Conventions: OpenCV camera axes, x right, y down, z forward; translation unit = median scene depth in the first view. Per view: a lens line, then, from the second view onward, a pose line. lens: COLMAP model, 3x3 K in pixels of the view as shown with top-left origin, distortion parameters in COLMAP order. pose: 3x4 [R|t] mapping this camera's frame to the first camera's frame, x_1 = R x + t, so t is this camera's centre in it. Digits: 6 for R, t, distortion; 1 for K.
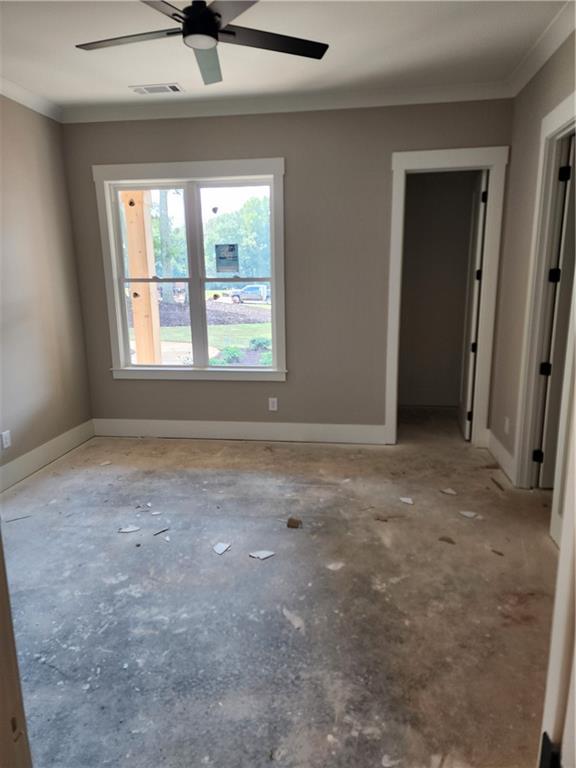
lens RADIAL K [[525.2, 0, 288.0], [0, 525.2, 384.0], [0, 0, 1]] dist [0.025644, -0.004779]
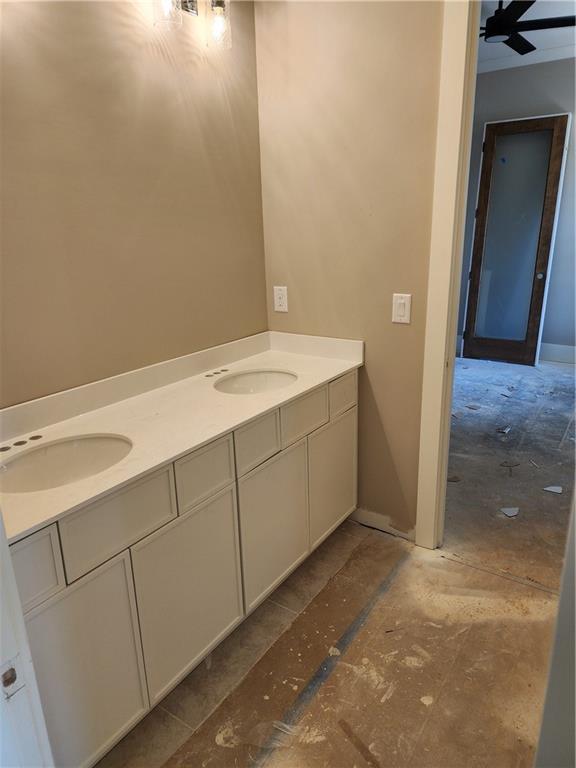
lens RADIAL K [[525.2, 0, 288.0], [0, 525.2, 384.0], [0, 0, 1]] dist [0.025644, -0.004779]
pose [[-0.451246, 0.300030, -0.840452, 1.297234], [-0.153166, 0.901775, 0.404157, -0.252651], [0.879157, 0.311102, -0.360968, 1.048465]]
